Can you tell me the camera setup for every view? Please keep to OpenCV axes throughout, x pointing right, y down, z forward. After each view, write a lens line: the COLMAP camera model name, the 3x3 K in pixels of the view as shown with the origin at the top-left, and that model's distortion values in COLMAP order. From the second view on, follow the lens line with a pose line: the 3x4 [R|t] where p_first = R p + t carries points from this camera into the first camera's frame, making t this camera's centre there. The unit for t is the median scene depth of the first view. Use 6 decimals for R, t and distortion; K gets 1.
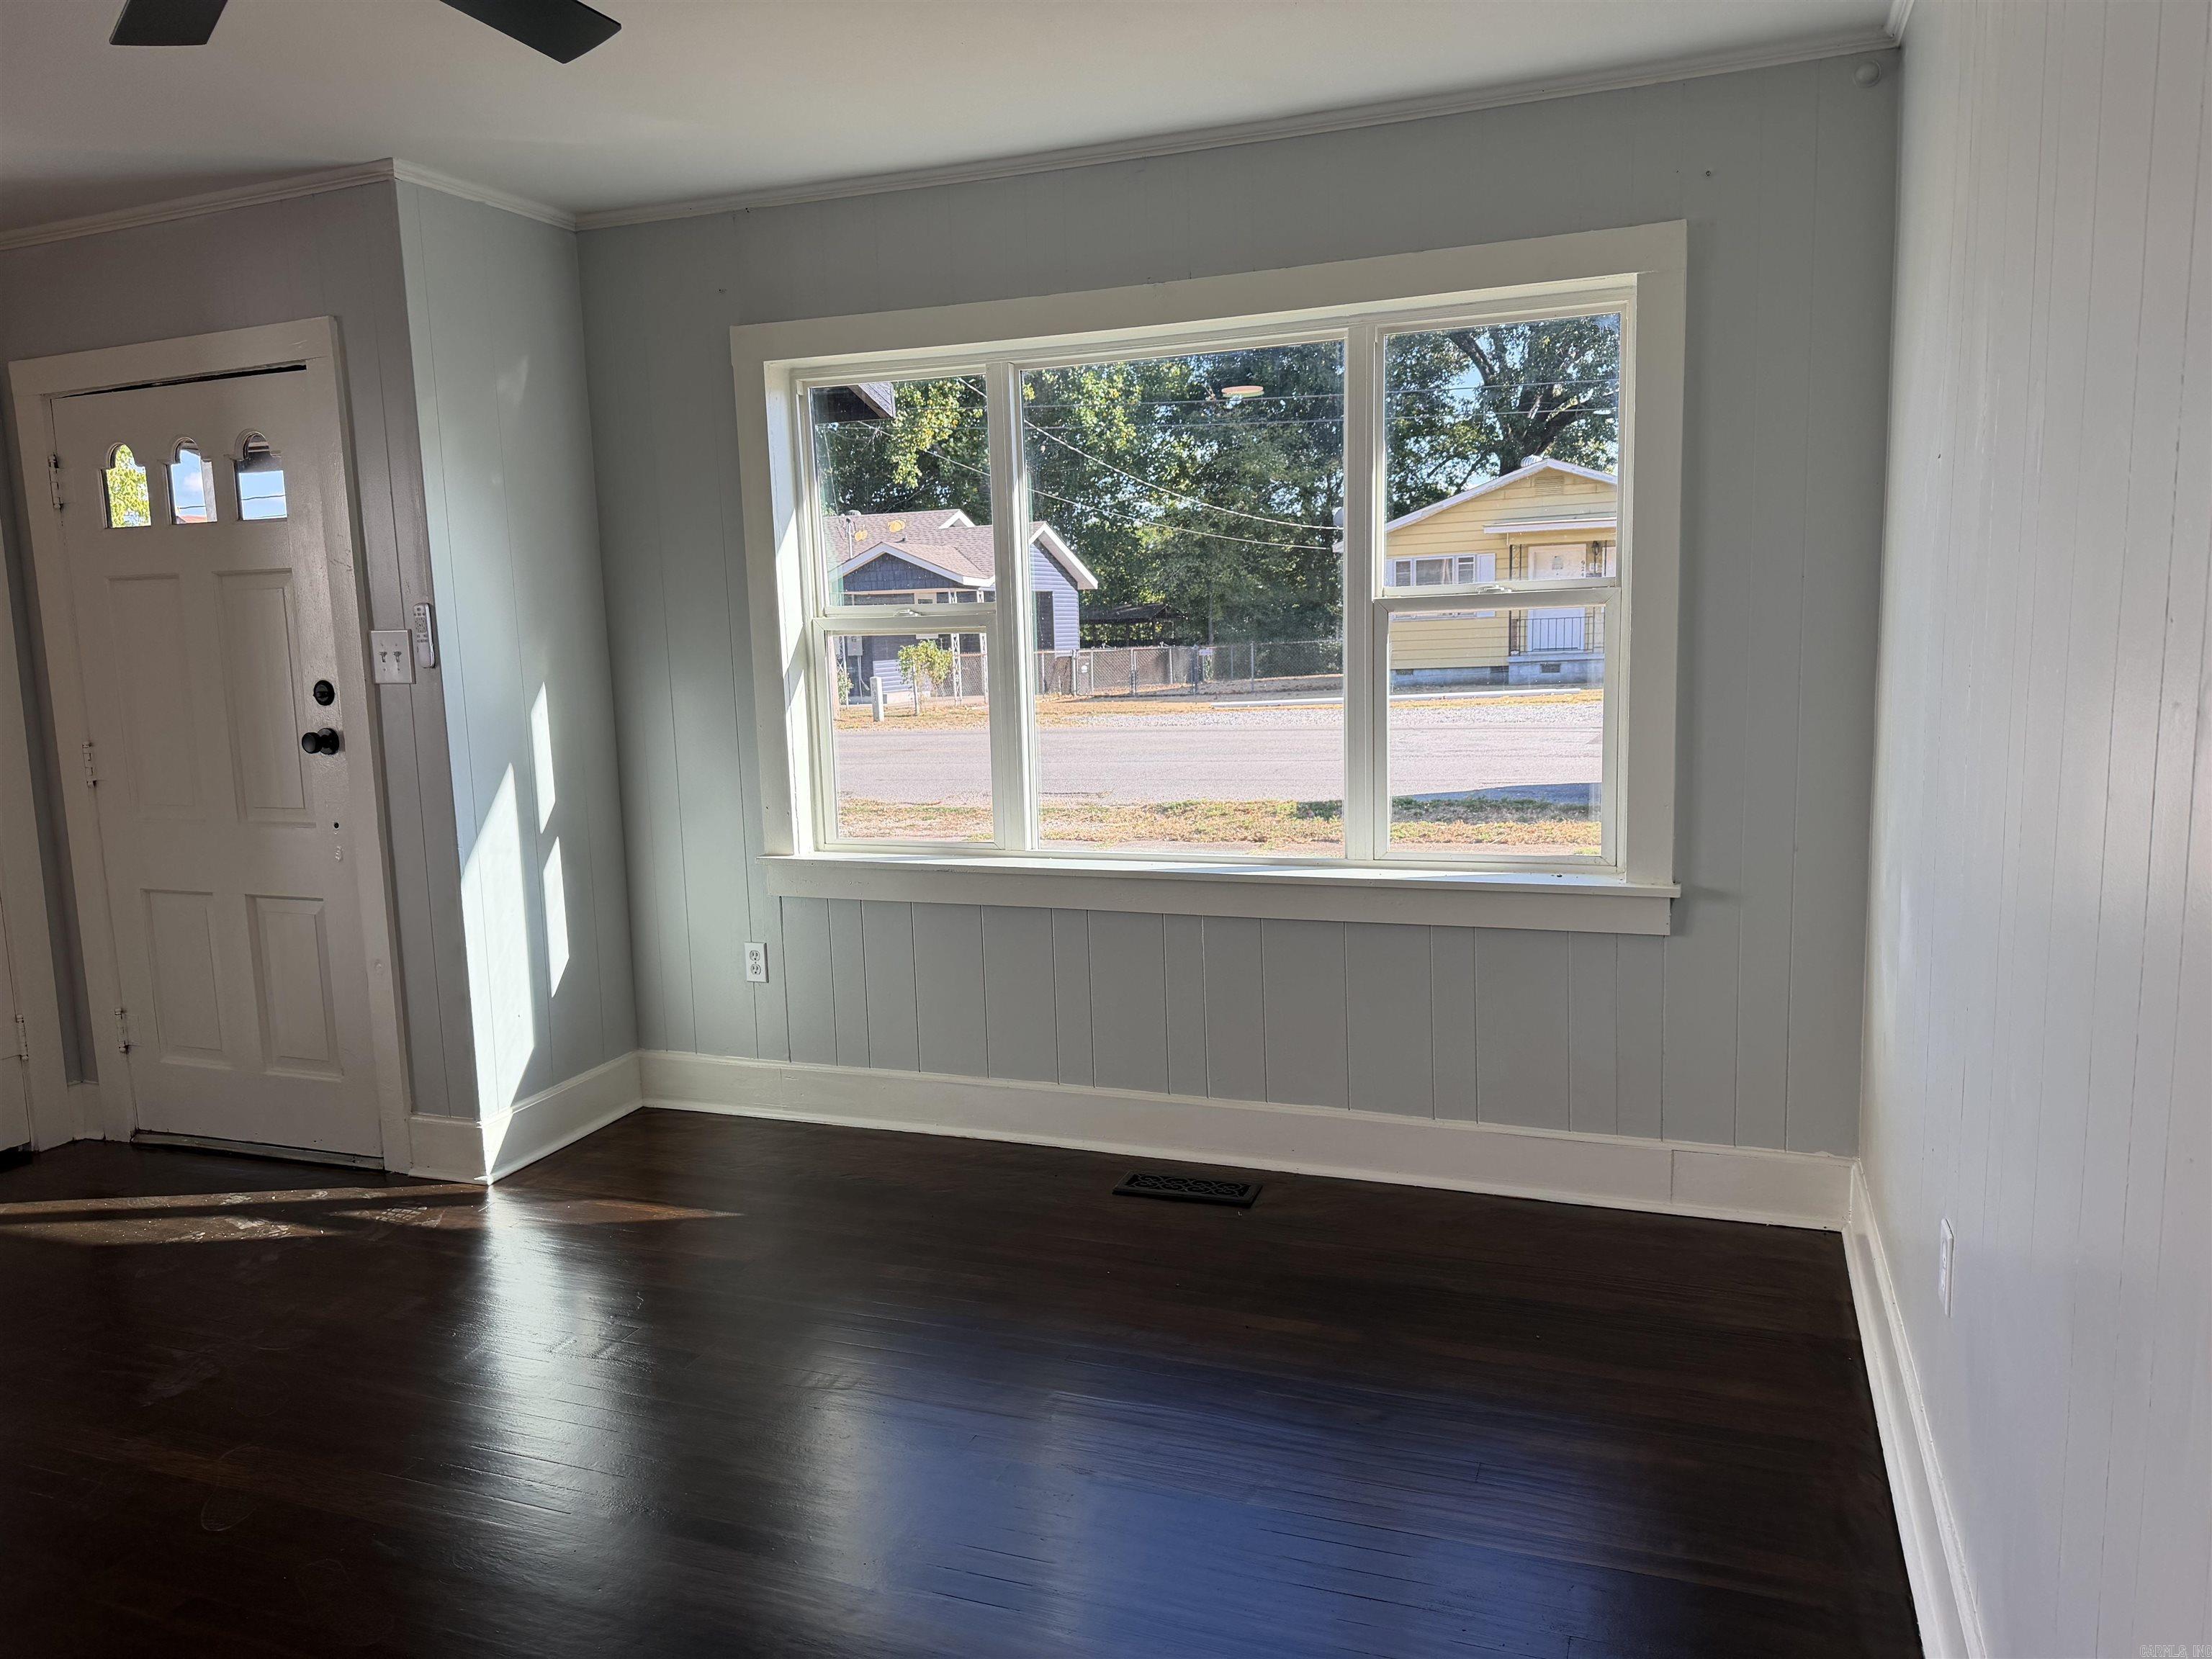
lens RADIAL K [[1529.3, 0, 1106.0], [0, 1529.3, 829.5], [0, 0, 1]] dist [0.077145, -0.121099]
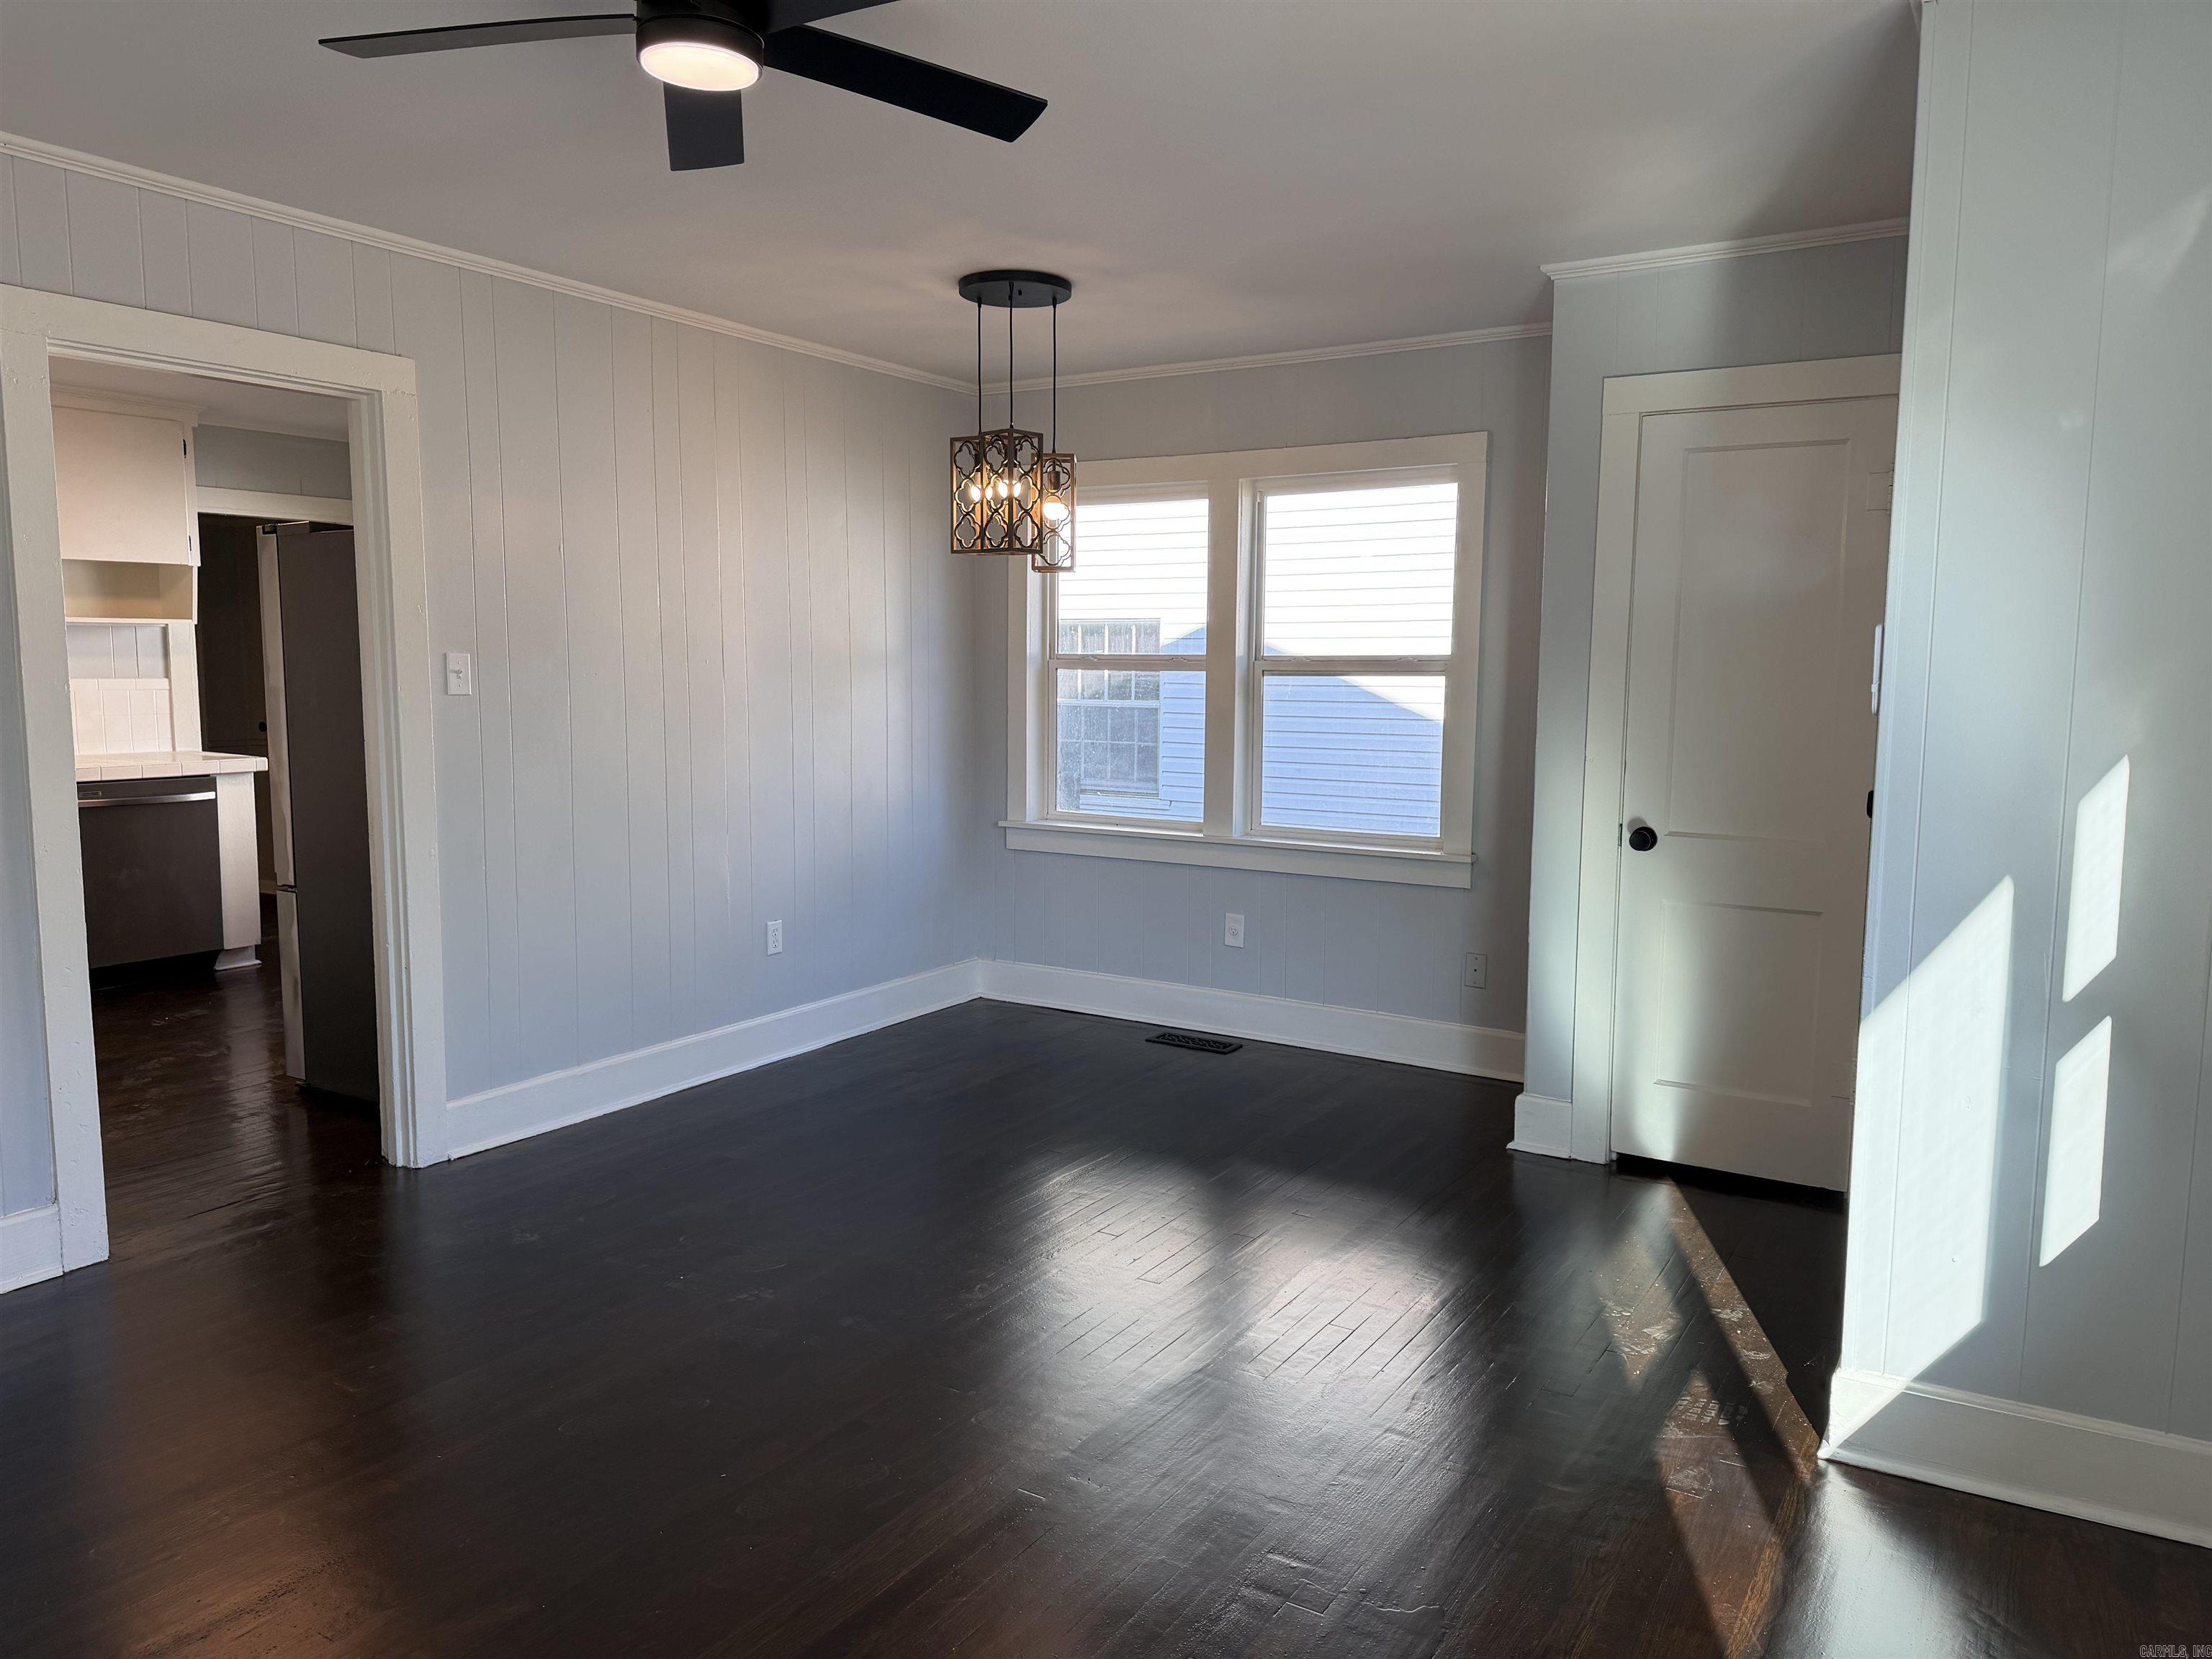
lens RADIAL K [[1529.3, 0, 1106.0], [0, 1529.3, 829.5], [0, 0, 1]] dist [0.077145, -0.121099]
pose [[-0.208045, 0.134804, -0.968785, 0.282683], [-0.132586, 0.977429, 0.164480, -0.110293], [0.969092, 0.162666, -0.185476, 0.721216]]
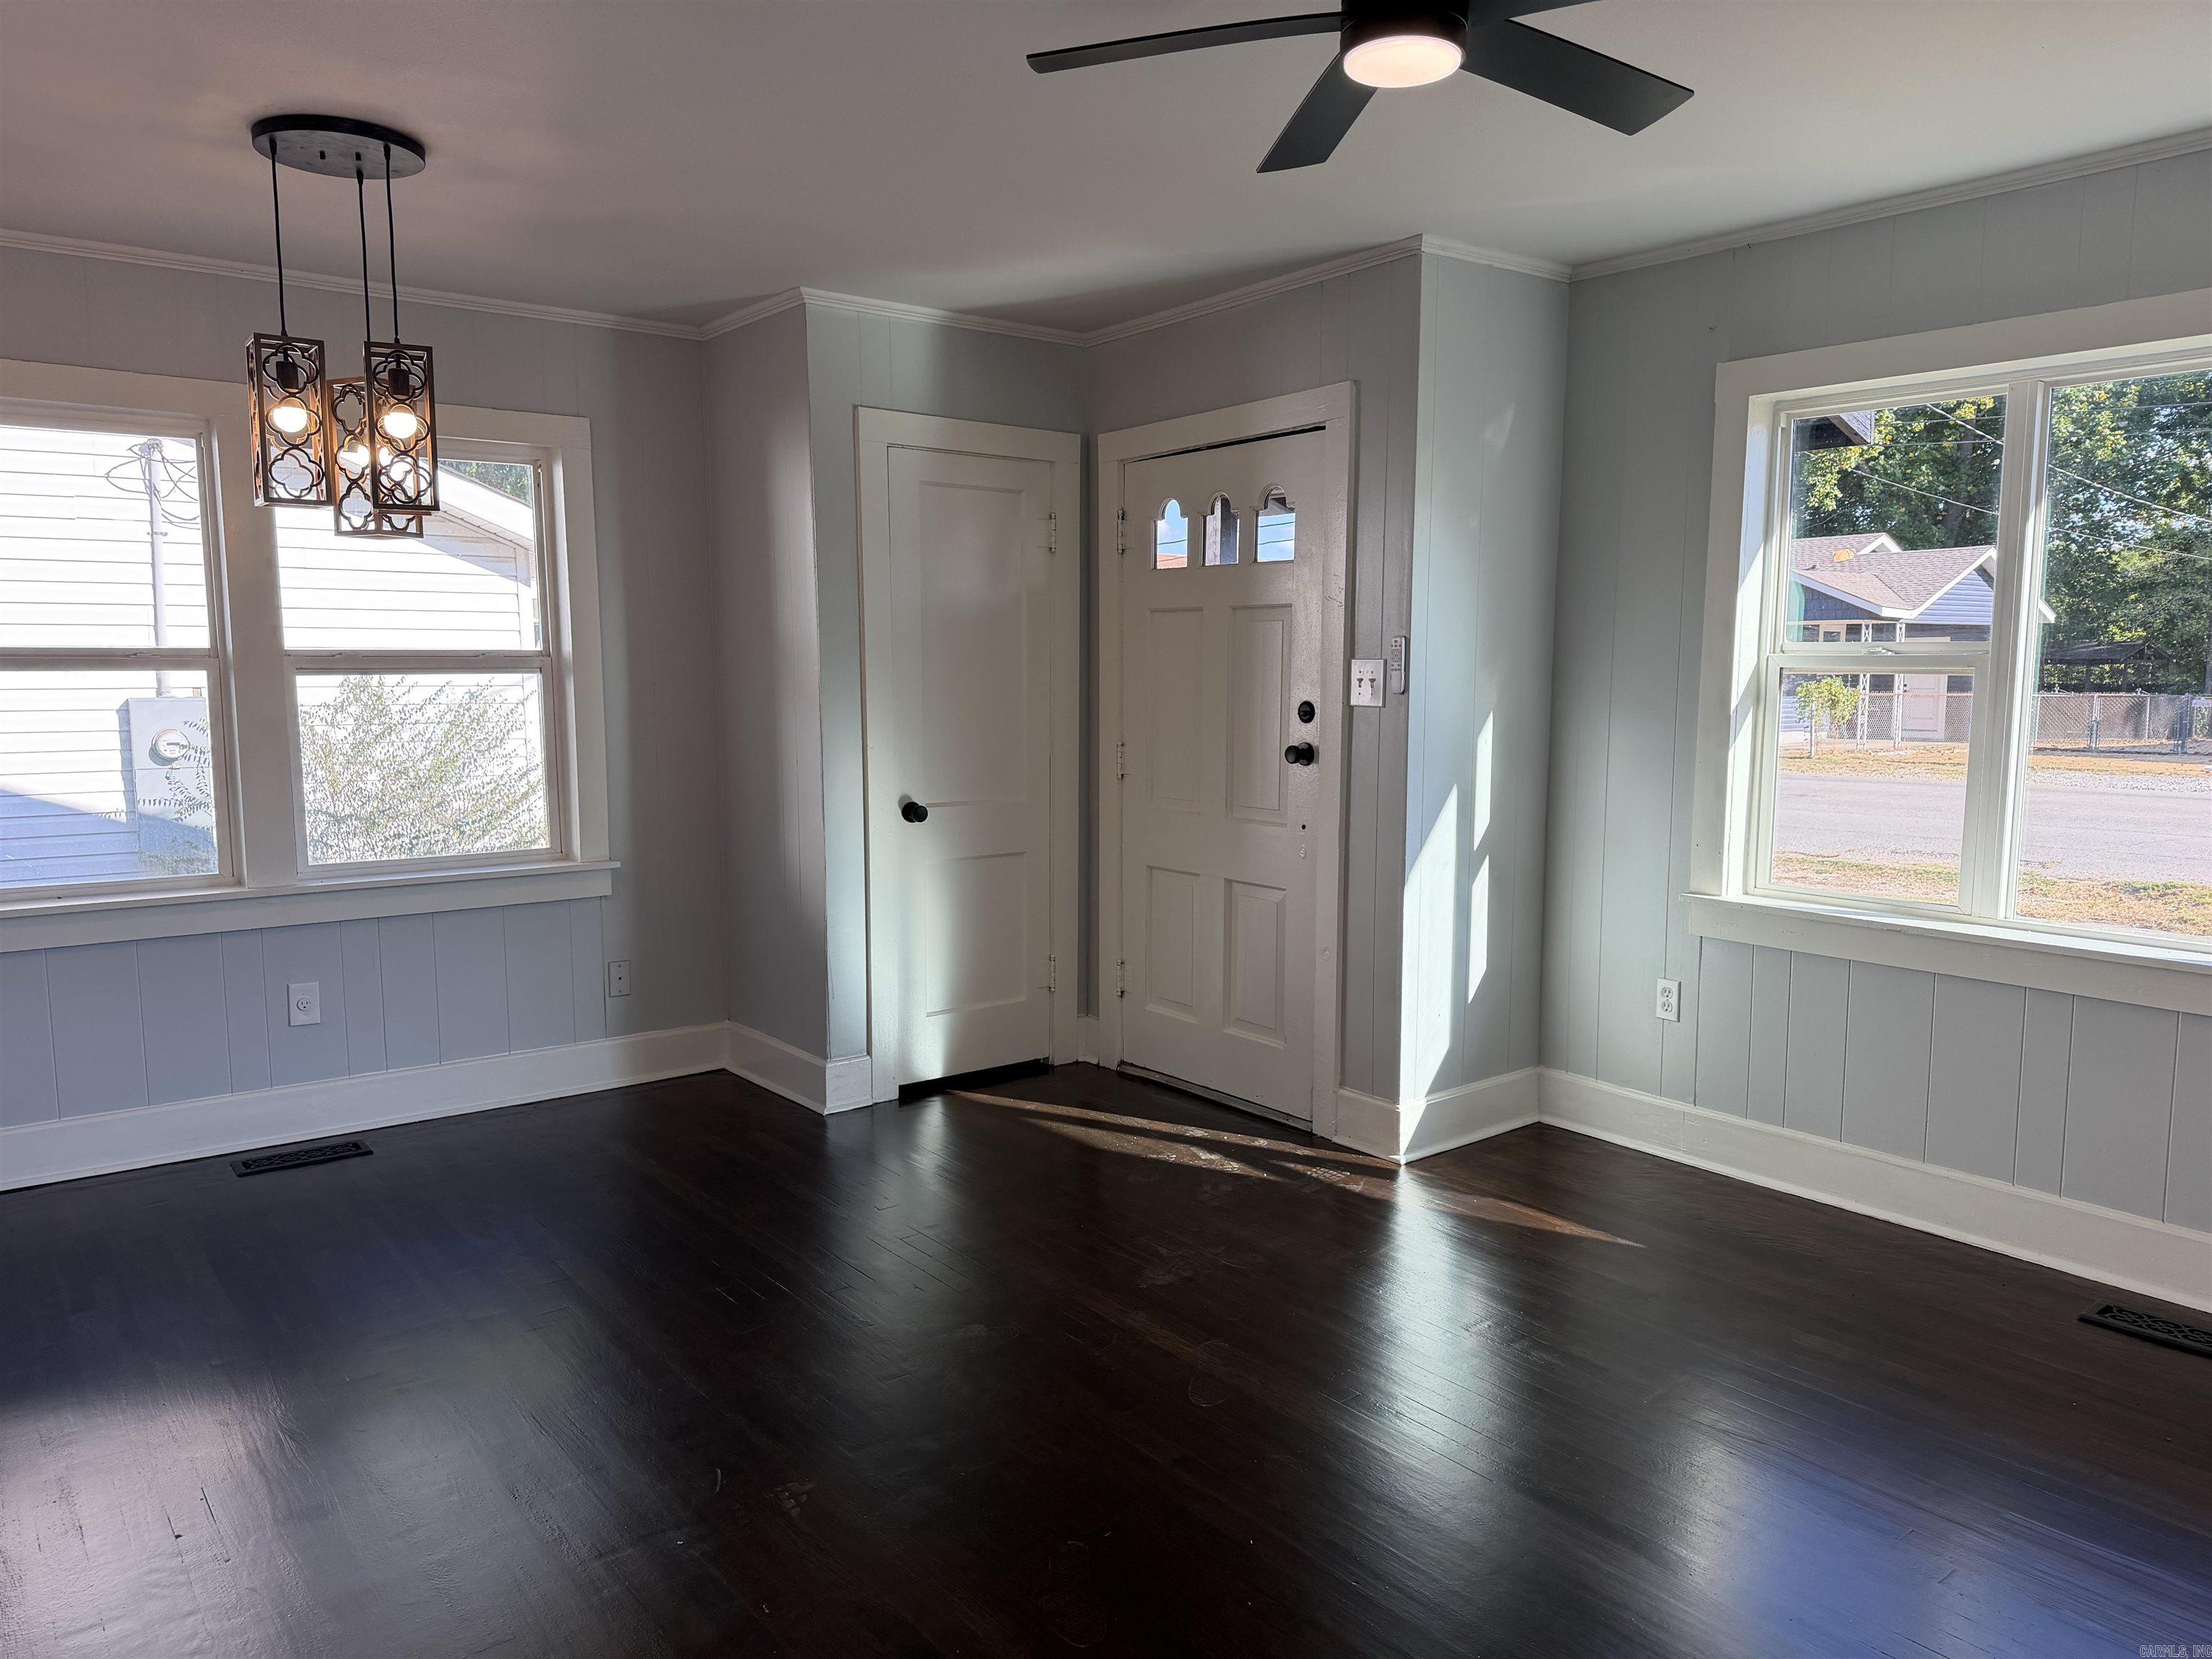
lens RADIAL K [[1519.8, 0, 1104.1], [0, 1519.8, 849.2], [0, 0, 1]] dist [0.084599, -0.117722]
pose [[0.852525, 0.093817, -0.514199, -0.038265], [-0.096394, 0.995106, 0.021743, 0.003178], [0.513722, 0.031029, 0.857395, -0.044225]]
